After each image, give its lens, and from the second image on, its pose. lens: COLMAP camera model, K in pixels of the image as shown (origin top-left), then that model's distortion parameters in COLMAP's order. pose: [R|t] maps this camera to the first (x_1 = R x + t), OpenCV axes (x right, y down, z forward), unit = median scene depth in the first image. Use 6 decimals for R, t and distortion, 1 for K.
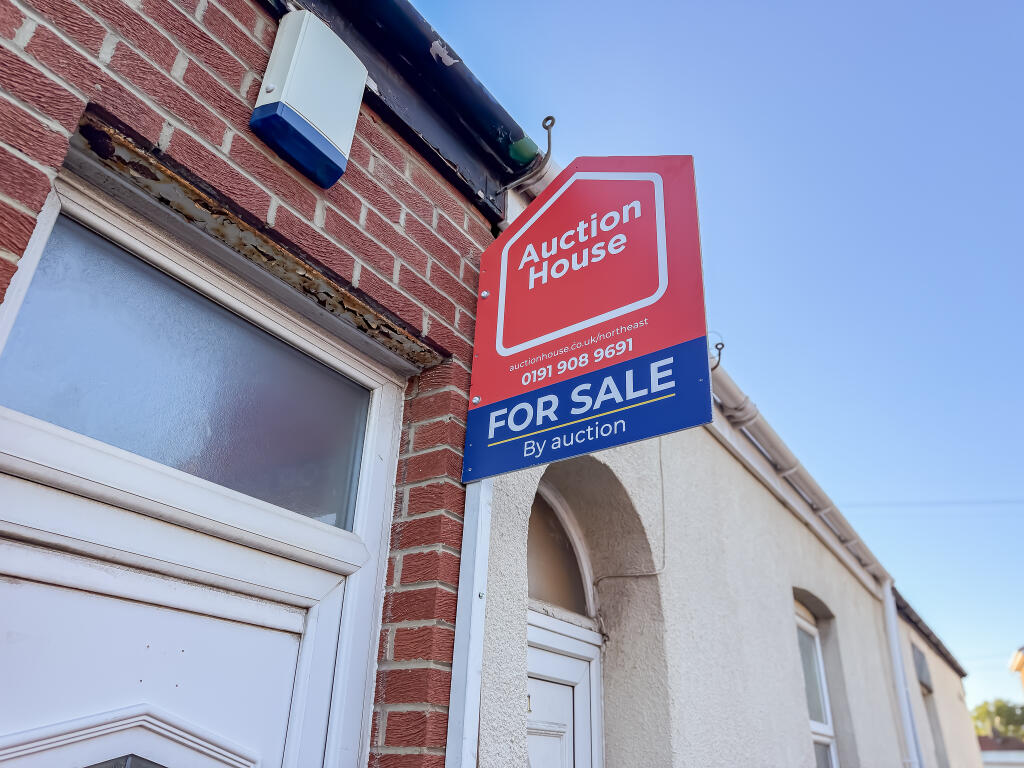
lens RADIAL K [[714.6, 0, 512.0], [0, 714.6, 384.0], [0, 0, 1]] dist [-0.003434, -0.001332]
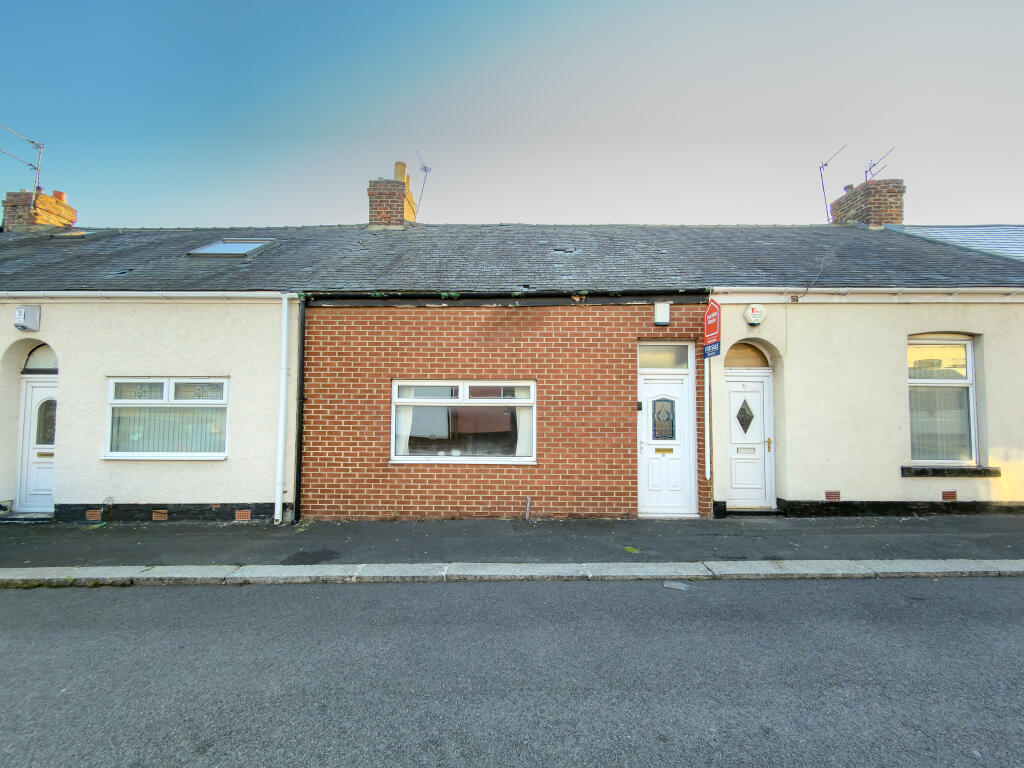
lens RADIAL K [[417.2, 0, 512.0], [0, 417.2, 384.0], [0, 0, 1]] dist [-0.000231, -0.000626]
pose [[0.558739, -0.053385, -0.827624, 1.961240], [0.403145, 0.889573, 0.214787, -1.103913], [0.724766, -0.453662, 0.518561, -2.180386]]
